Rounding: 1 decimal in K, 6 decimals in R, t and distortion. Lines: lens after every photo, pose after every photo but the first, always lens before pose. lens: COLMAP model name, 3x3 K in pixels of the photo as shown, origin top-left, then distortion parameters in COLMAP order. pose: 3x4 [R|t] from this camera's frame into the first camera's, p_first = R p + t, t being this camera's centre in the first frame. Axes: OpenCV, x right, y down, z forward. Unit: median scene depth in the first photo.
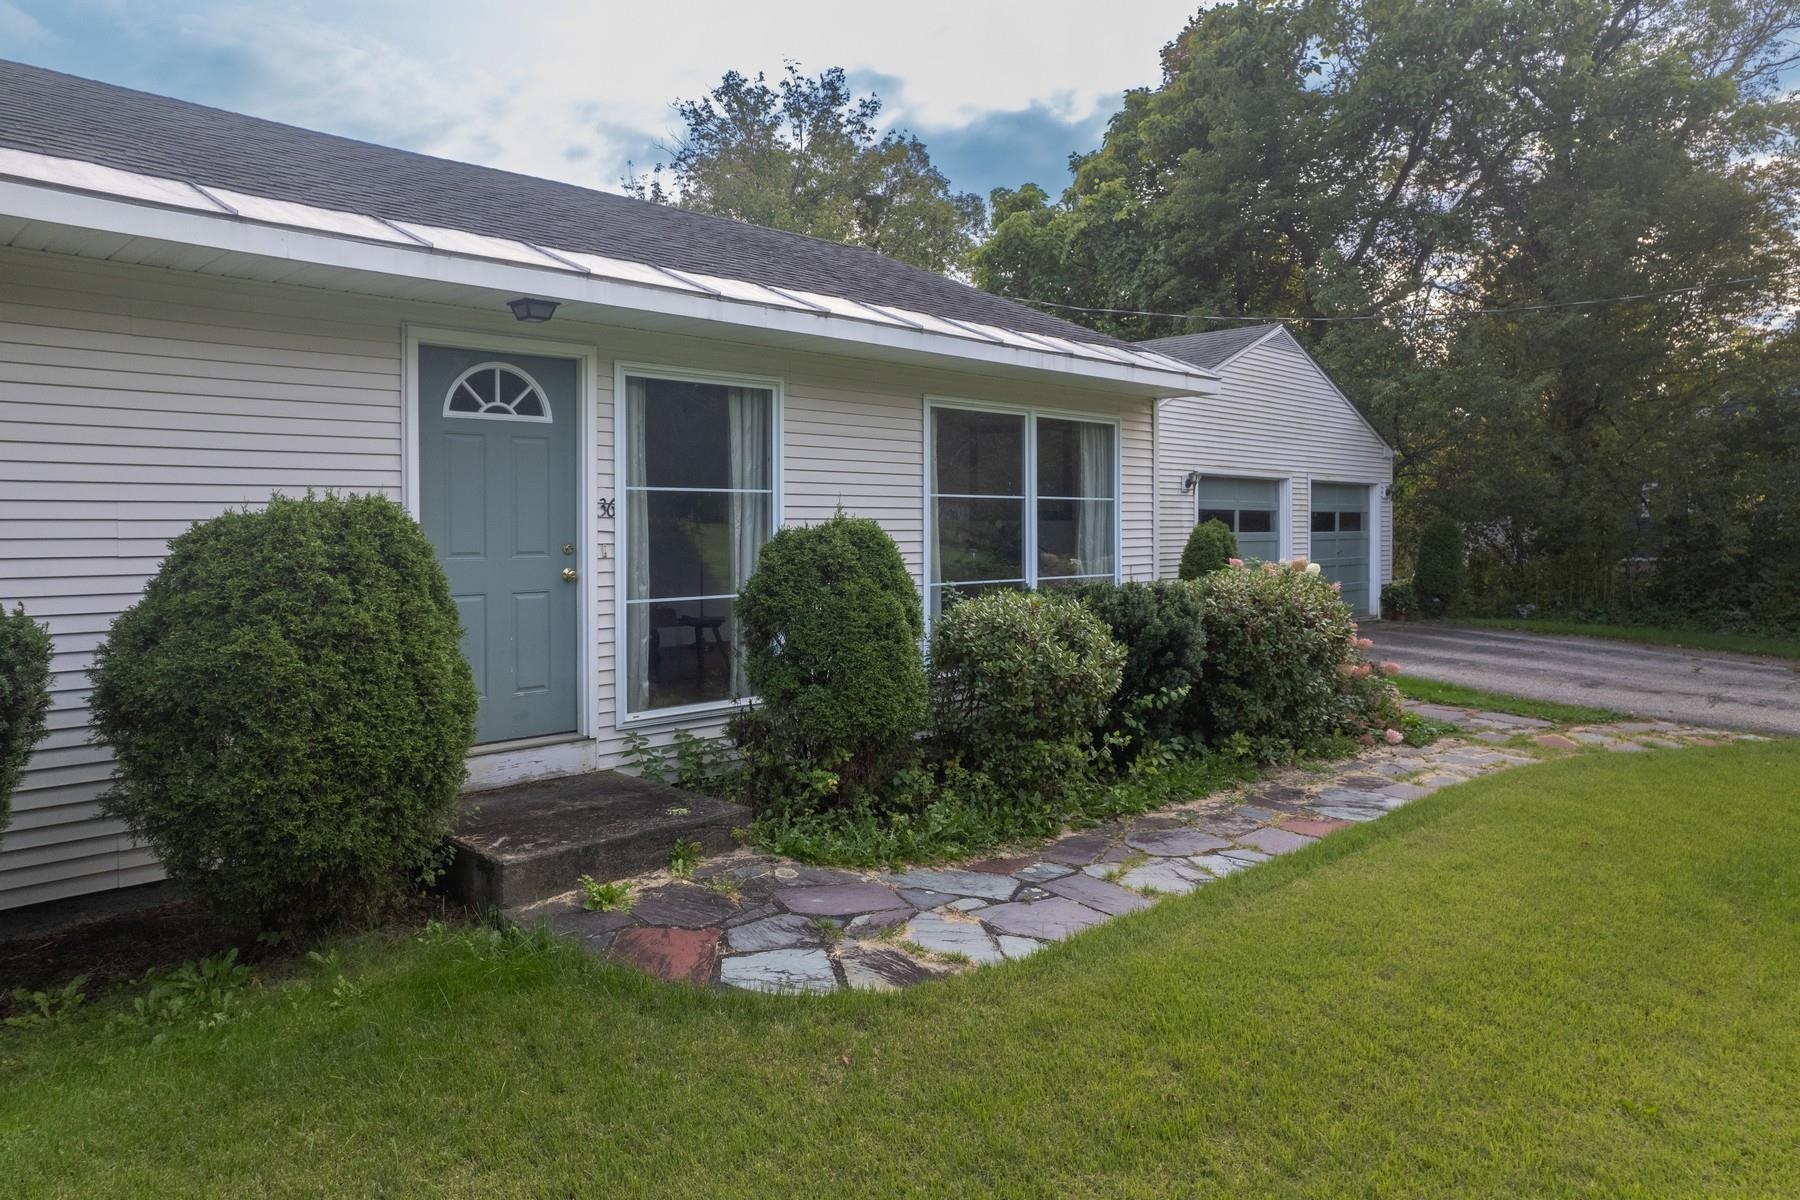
lens RADIAL K [[1155.6, 0, 889.0], [0, 1155.6, 600.2], [0, 0, 1]] dist [-0.019533, 0.011839]
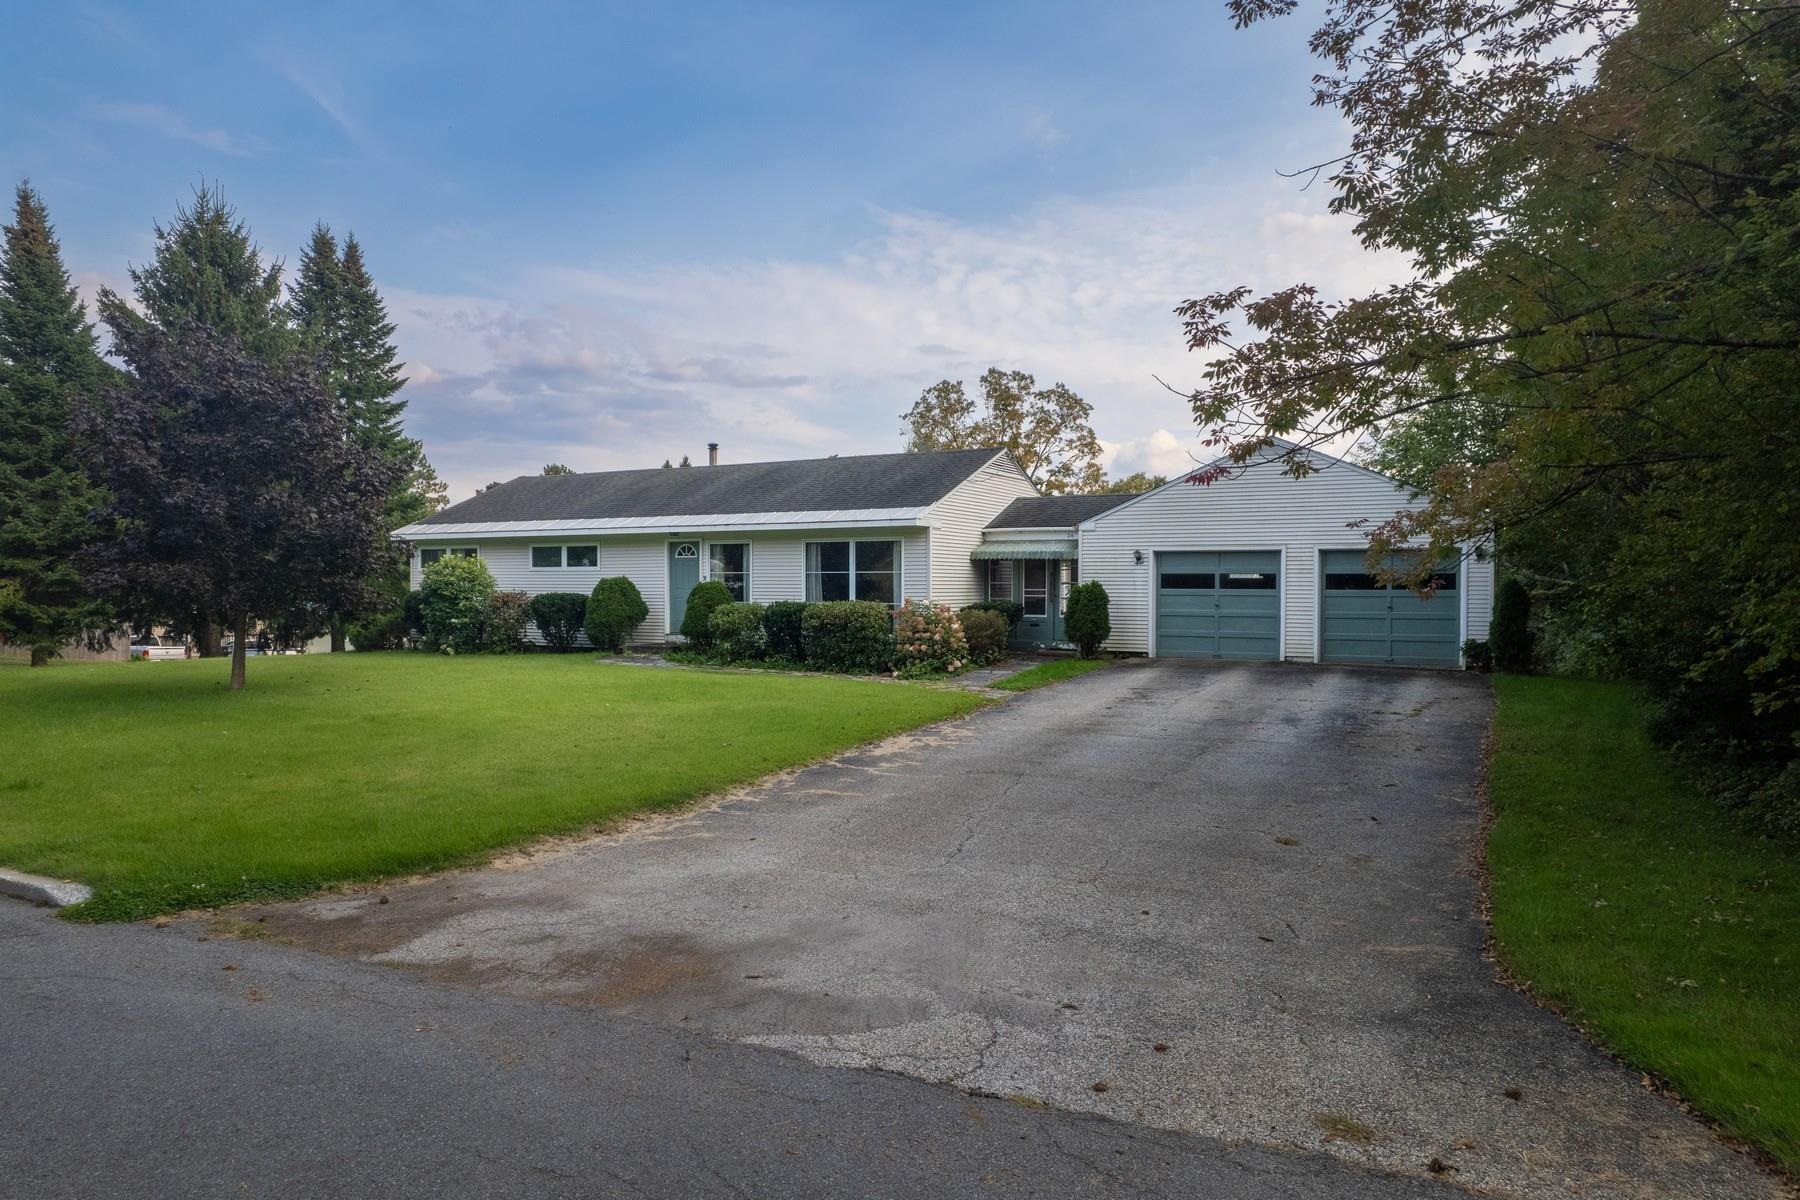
lens RADIAL K [[1155.6, 0, 900.7], [0, 1155.6, 596.5], [0, 0, 1]] dist [-0.019533, 0.011839]
pose [[0.300350, 0.011881, -0.953755, 2.666269], [-0.067648, 0.997670, -0.008875, -0.018849], [0.951427, 0.067185, 0.300454, 0.328838]]
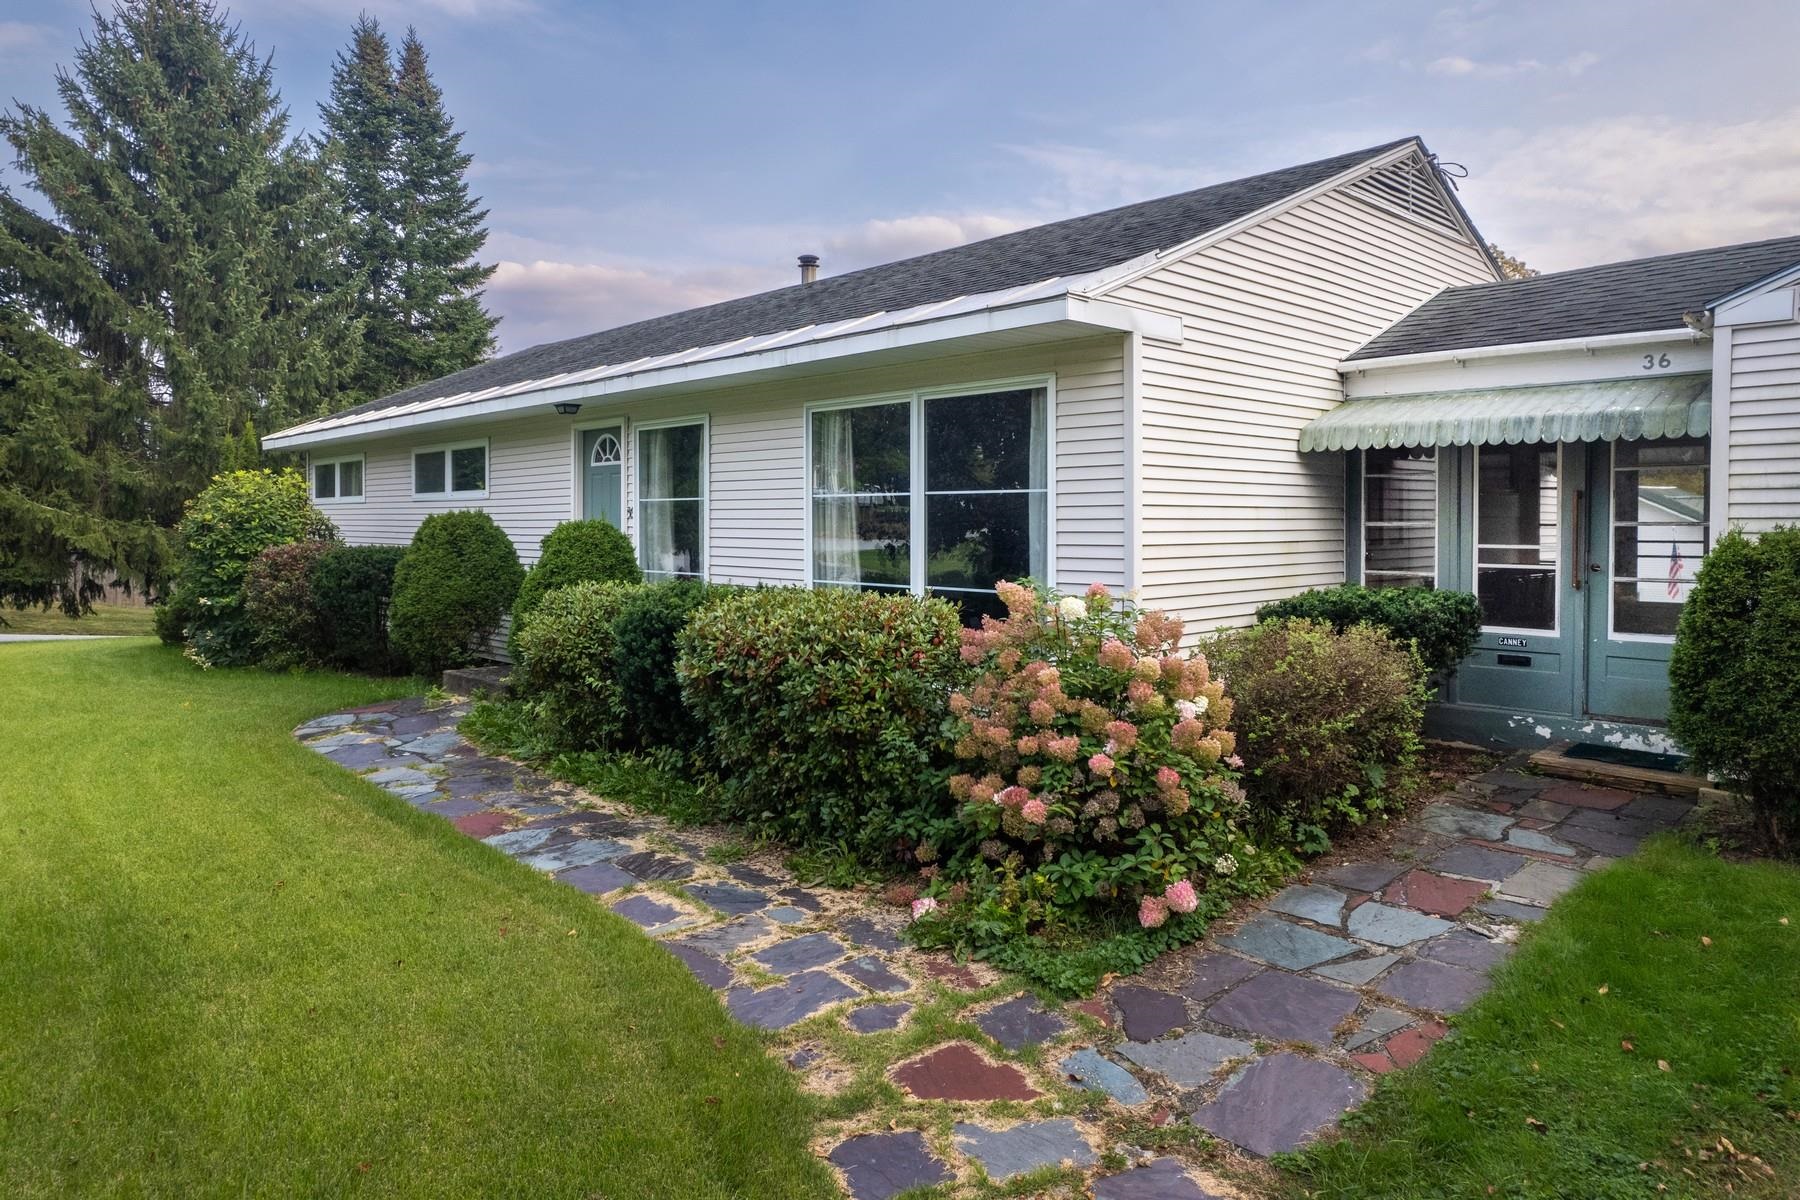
lens RADIAL K [[1155.6, 0, 901.5], [0, 1155.6, 582.3], [0, 0, 1]] dist [-0.019533, 0.011839]
pose [[-0.011793, 0.054029, -0.998470, 1.003002], [-0.068667, 0.996138, 0.054714, -0.070210], [0.997570, 0.069207, -0.008037, 1.009727]]
